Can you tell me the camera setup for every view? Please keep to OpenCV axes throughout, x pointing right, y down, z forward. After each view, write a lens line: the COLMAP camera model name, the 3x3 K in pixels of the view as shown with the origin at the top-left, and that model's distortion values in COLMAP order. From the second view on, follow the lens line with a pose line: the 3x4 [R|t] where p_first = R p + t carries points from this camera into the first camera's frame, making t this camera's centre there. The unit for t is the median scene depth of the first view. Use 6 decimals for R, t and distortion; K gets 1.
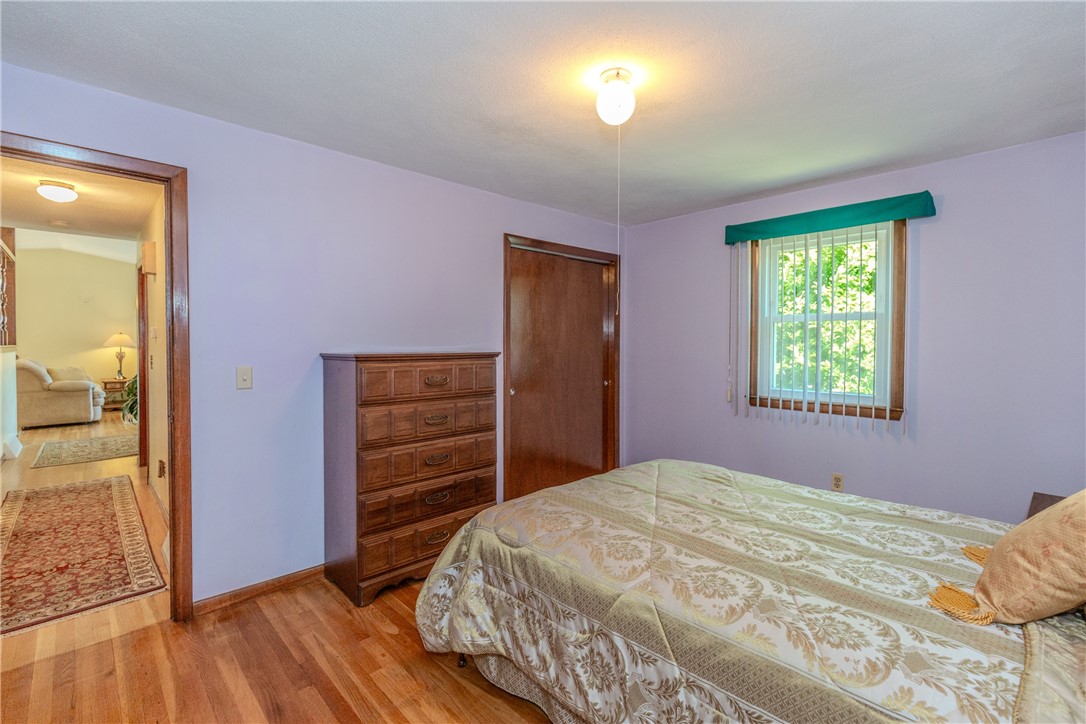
lens RADIAL K [[488.0, 0, 549.3], [0, 488.0, 356.5], [0, 0, 1]] dist [-0.000075, 0.000183]
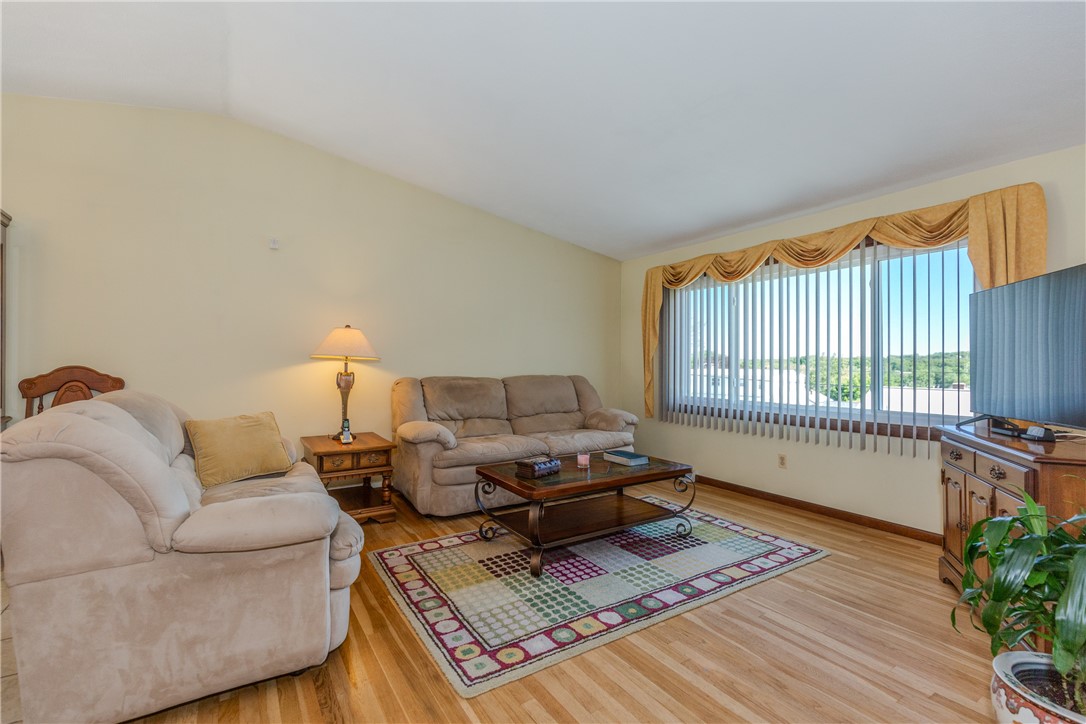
lens RADIAL K [[485.8, 0, 544.6], [0, 485.8, 360.7], [0, 0, 1]] dist [0.002764, -0.000469]
pose [[0.981625, -0.001018, -0.190820, -0.551212], [-0.005536, 0.999413, -0.033806, -0.005474], [0.190742, 0.034242, 0.981043, 0.547745]]
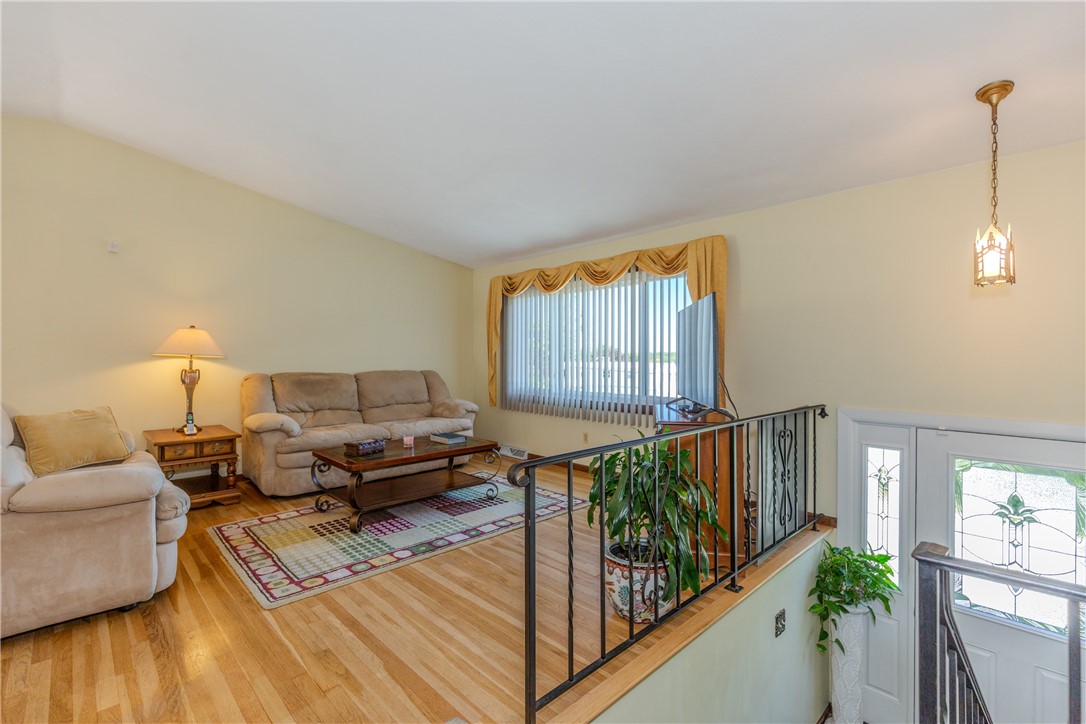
lens RADIAL K [[488.0, 0, 549.3], [0, 488.0, 356.5], [0, 0, 1]] dist [-0.000075, 0.000183]
pose [[0.999898, -0.002003, 0.014120, -0.485785], [0.002418, 0.999562, -0.029497, -0.006369], [-0.014055, 0.029528, 0.999465, 0.481448]]
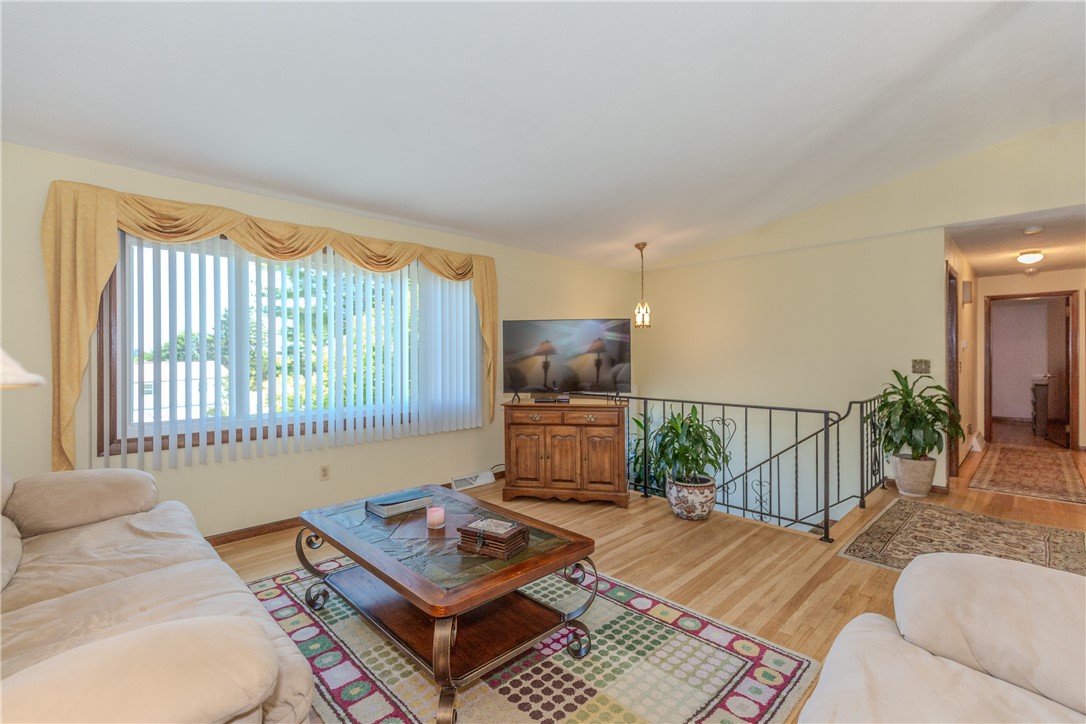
lens RADIAL K [[485.8, 0, 544.6], [0, 485.8, 360.7], [0, 0, 1]] dist [0.002764, -0.000469]
pose [[-0.023640, -0.010051, 0.999670, -0.781728], [0.030298, 0.999483, 0.010765, -0.019047], [-0.999261, 0.030542, -0.023323, 0.801581]]
